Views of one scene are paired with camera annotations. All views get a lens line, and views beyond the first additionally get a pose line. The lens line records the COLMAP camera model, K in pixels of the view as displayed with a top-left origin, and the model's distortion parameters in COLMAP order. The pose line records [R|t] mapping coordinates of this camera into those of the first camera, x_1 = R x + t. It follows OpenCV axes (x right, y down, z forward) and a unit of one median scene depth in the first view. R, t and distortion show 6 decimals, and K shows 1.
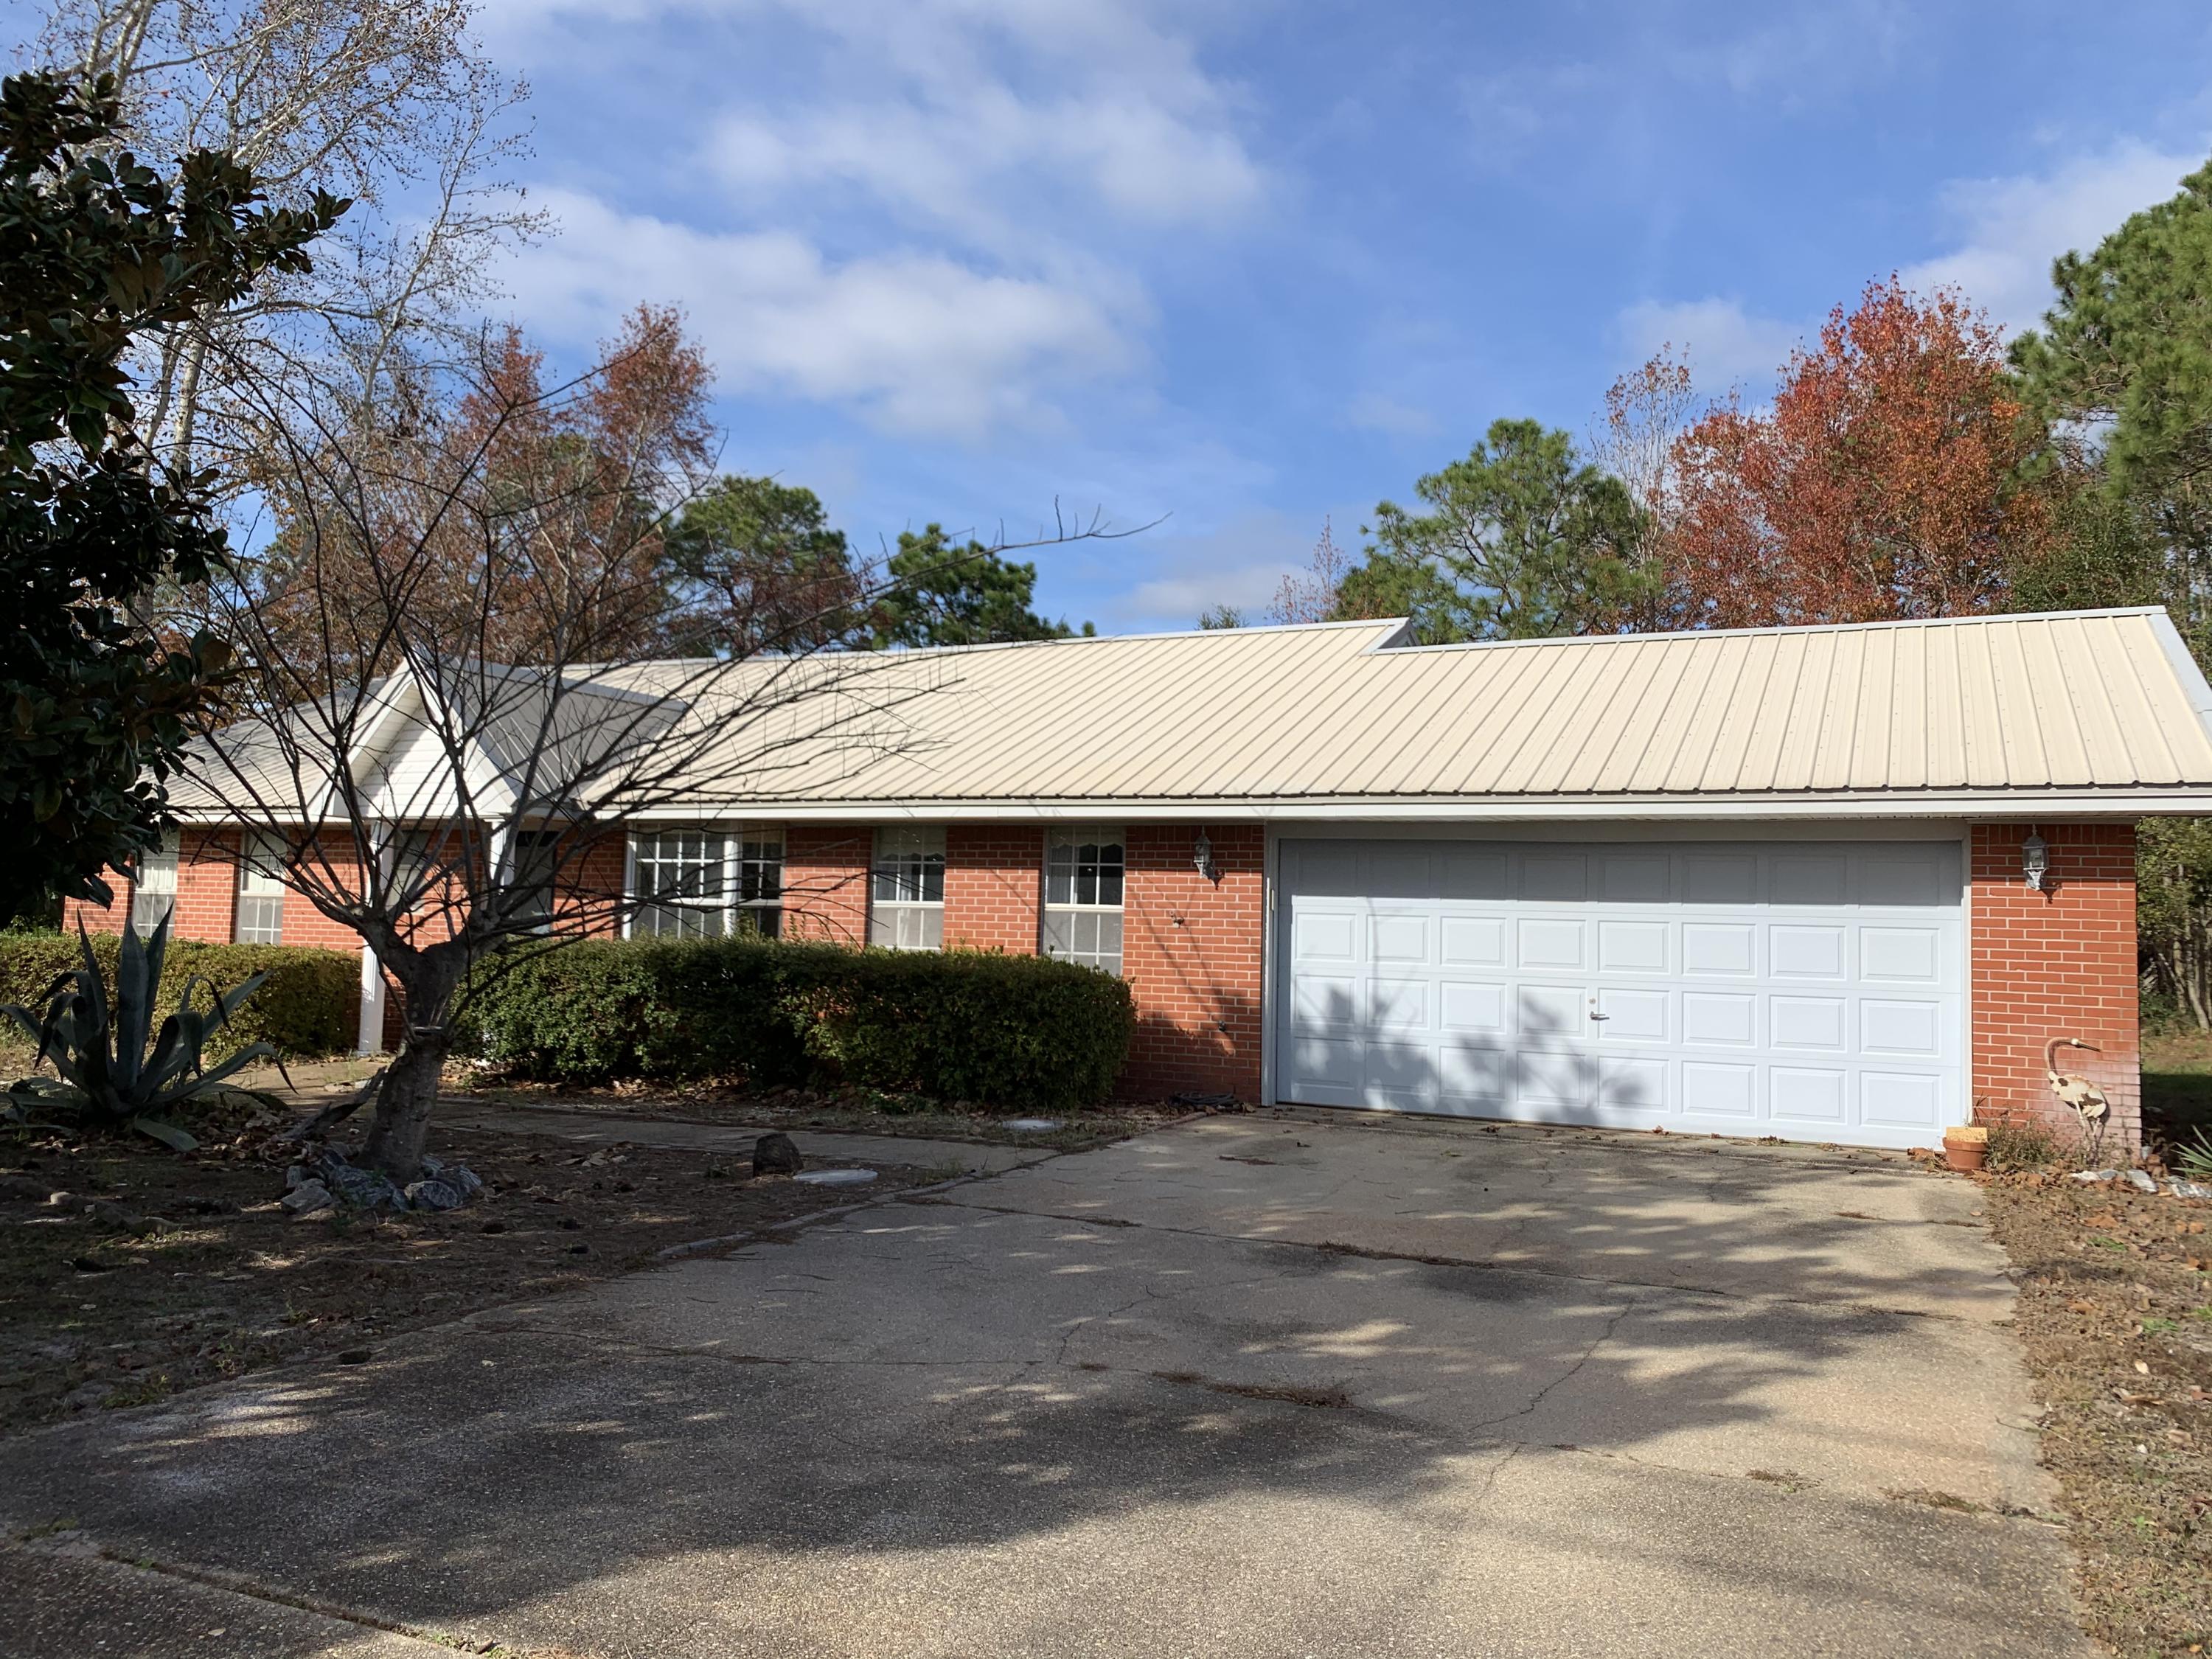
lens RADIAL K [[1701.6, 0, 1097.6], [0, 1701.6, 823.2], [0, 0, 1]] dist [0.039693, -0.086610]
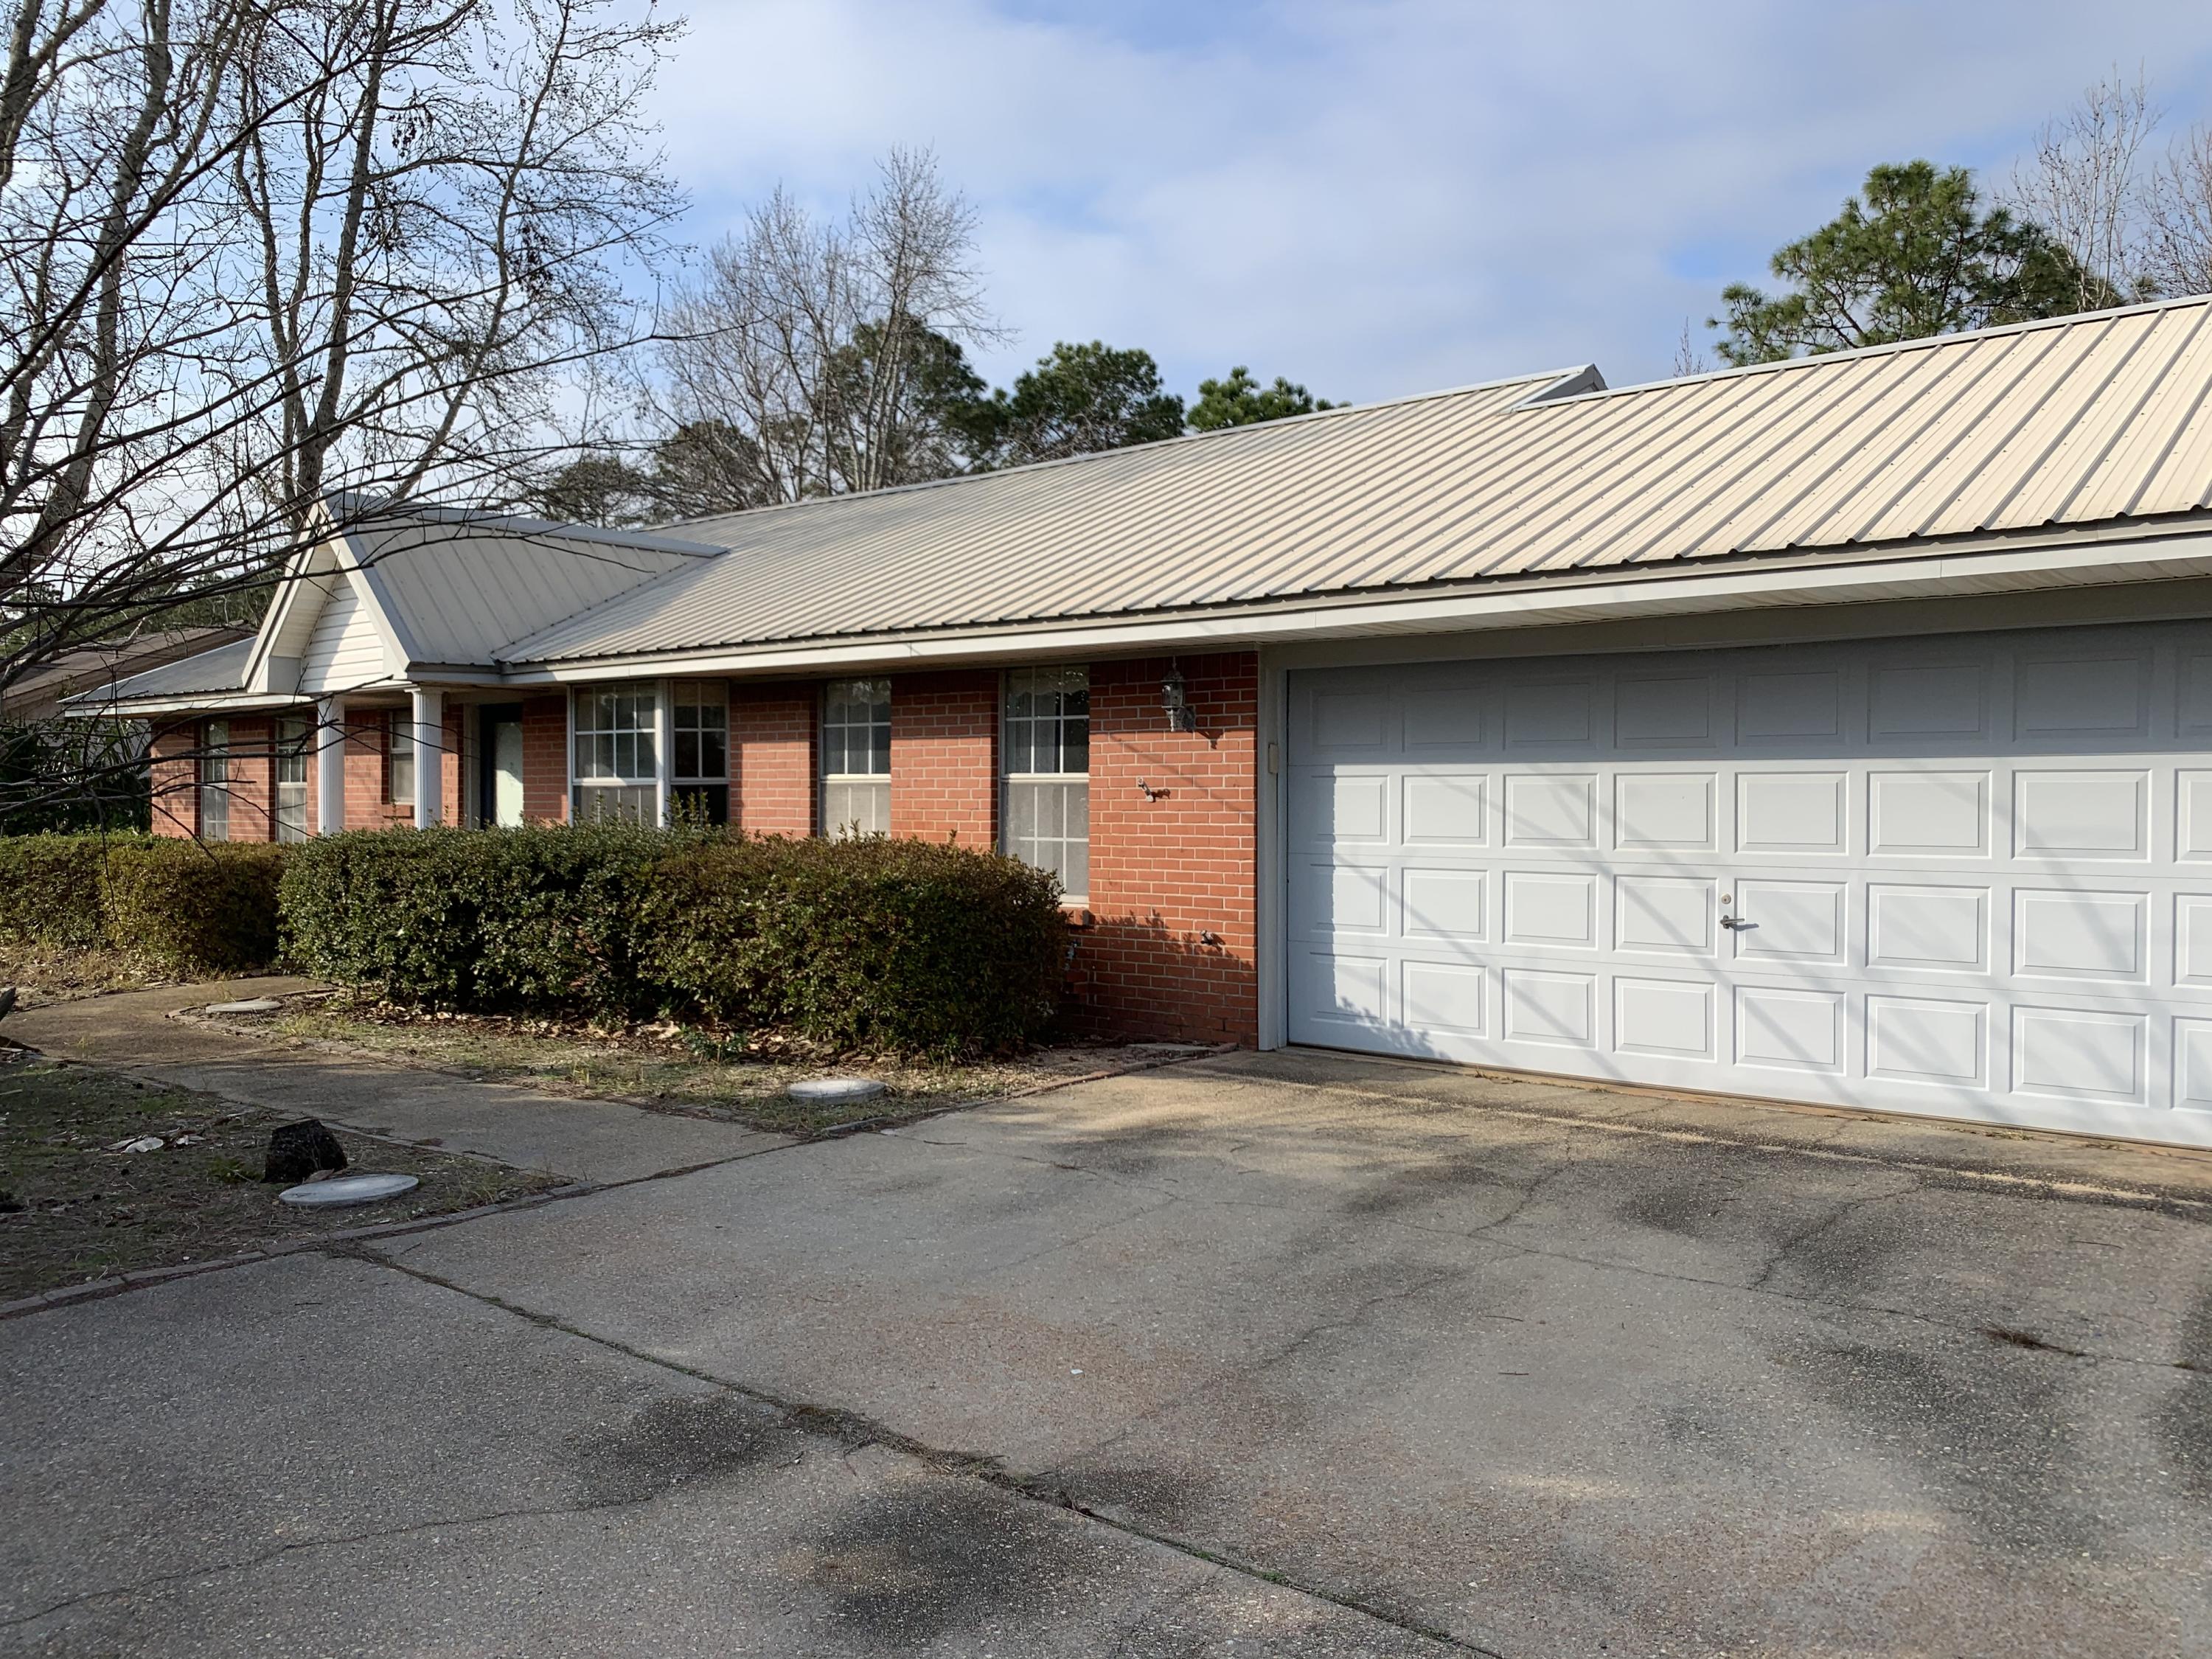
lens RADIAL K [[1701.6, 0, 1097.6], [0, 1701.6, 823.2], [0, 0, 1]] dist [0.039693, -0.086610]
pose [[0.970790, -0.020545, -0.239048, 0.170807], [0.037613, 0.997040, 0.067061, 0.019367], [0.236963, -0.074093, 0.968689, 0.270426]]
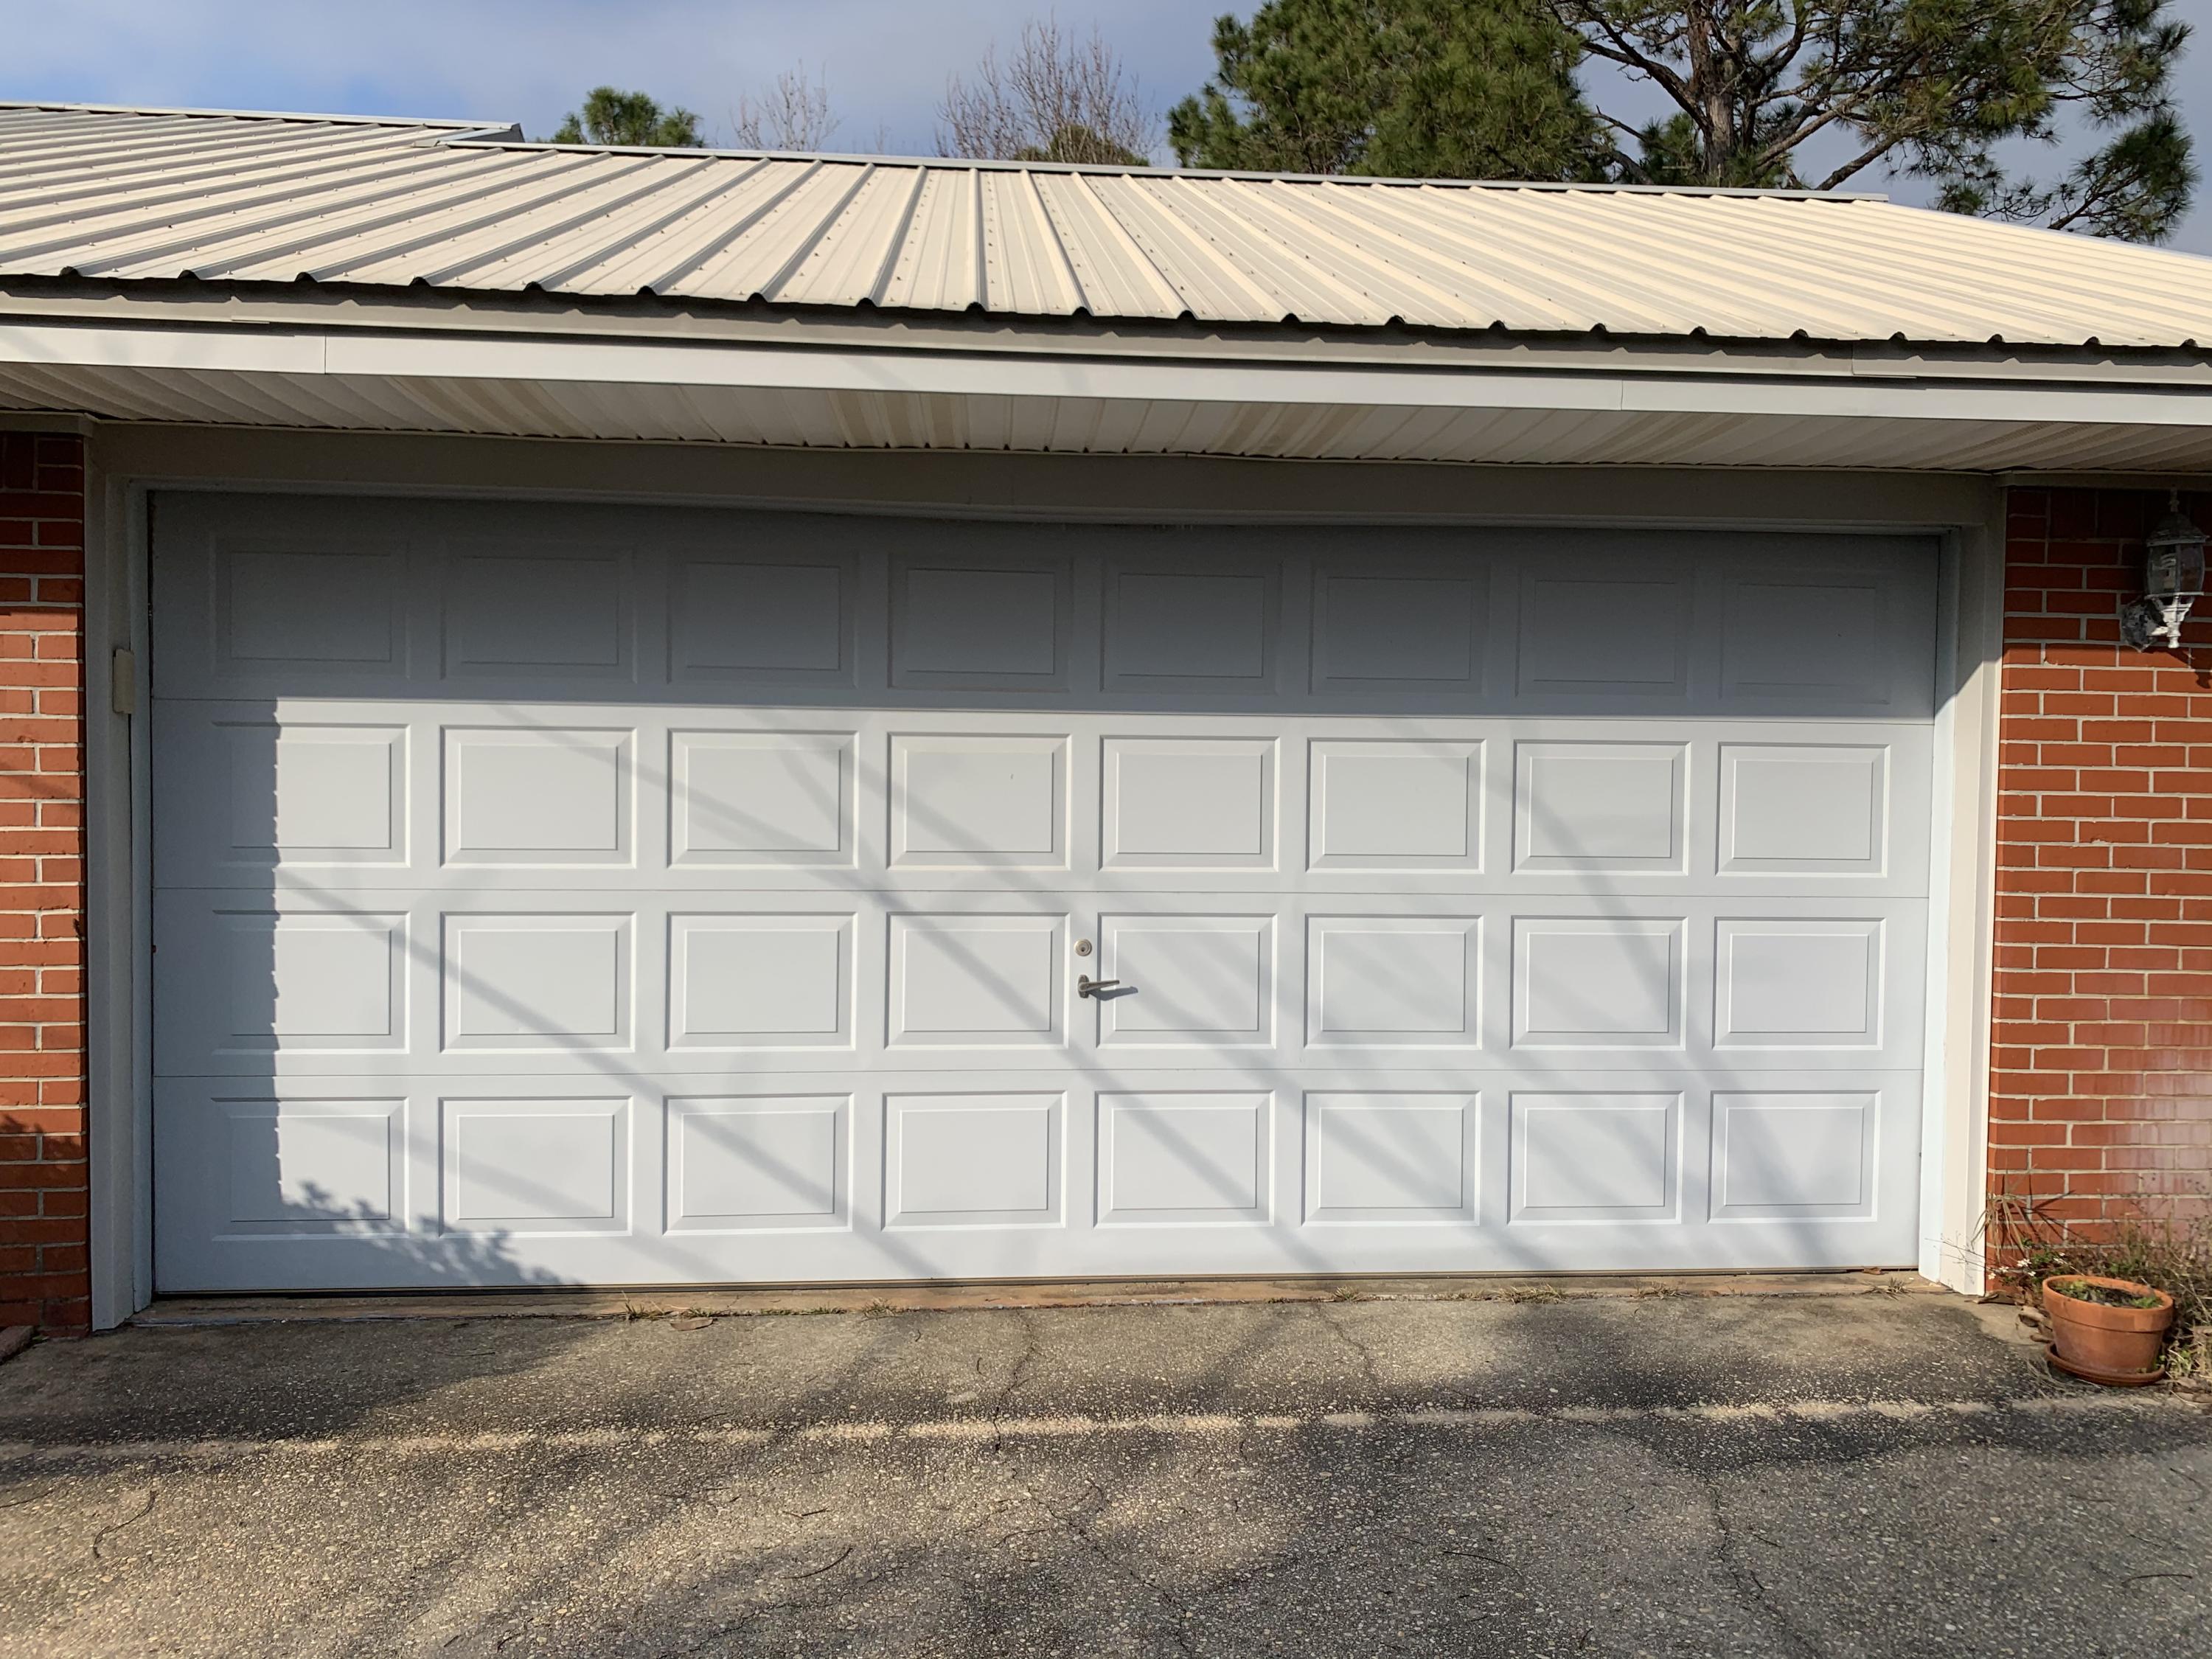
lens RADIAL K [[1718.5, 0, 1106.0], [0, 1718.5, 829.5], [0, 0, 1]] dist [0.033557, 0.065624]
pose [[0.863387, -0.033746, 0.503412, 0.082427], [-0.016781, 0.995288, 0.095499, 0.033338], [-0.504262, -0.090900, 0.858753, 0.545555]]
